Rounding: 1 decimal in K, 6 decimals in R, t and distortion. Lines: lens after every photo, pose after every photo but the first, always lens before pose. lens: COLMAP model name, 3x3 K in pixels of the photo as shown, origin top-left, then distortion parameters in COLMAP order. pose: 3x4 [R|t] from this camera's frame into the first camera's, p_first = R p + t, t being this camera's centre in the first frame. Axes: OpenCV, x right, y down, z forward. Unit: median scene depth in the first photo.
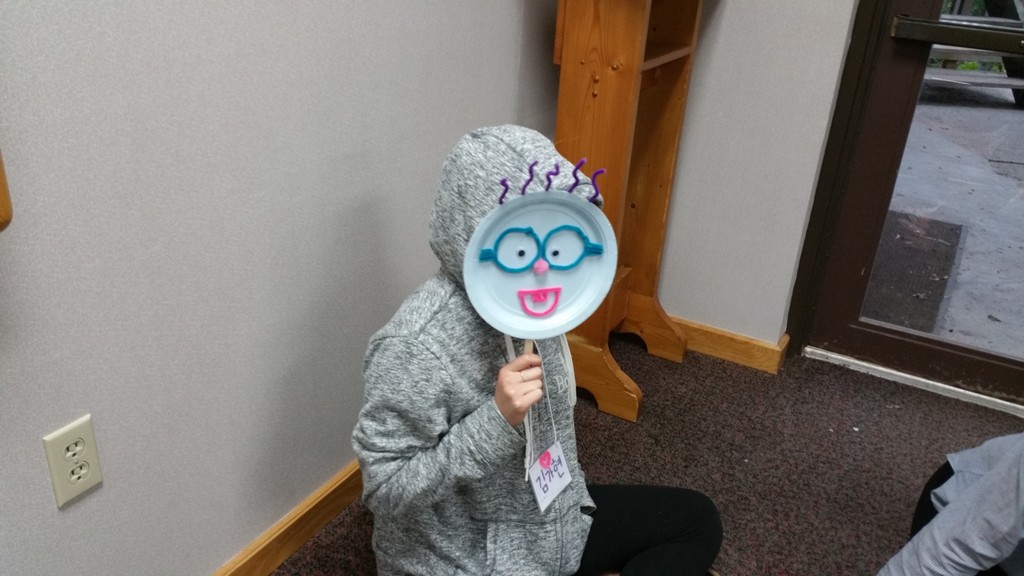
lens RADIAL K [[843.9, 0, 512.0], [0, 843.9, 288.0], [0, 0, 1]] dist [0.152159, -0.269552]
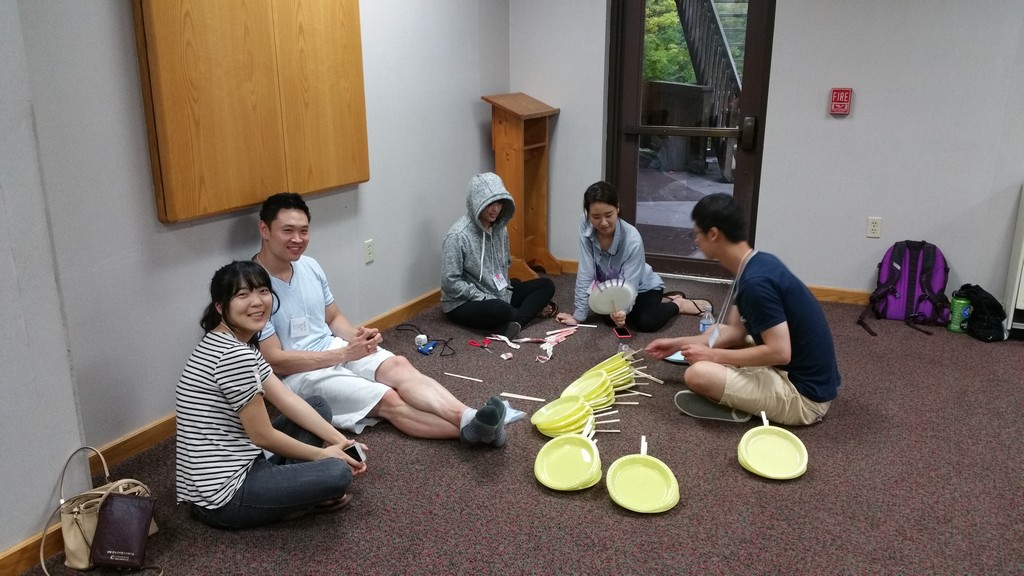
lens RADIAL K [[843.9, 0, 512.0], [0, 843.9, 288.0], [0, 0, 1]] dist [0.152159, -0.269552]
pose [[0.998233, -0.057873, 0.013477, 0.047308], [0.059237, 0.987064, -0.148984, 0.640793], [-0.004681, 0.149519, 0.988748, -1.805546]]
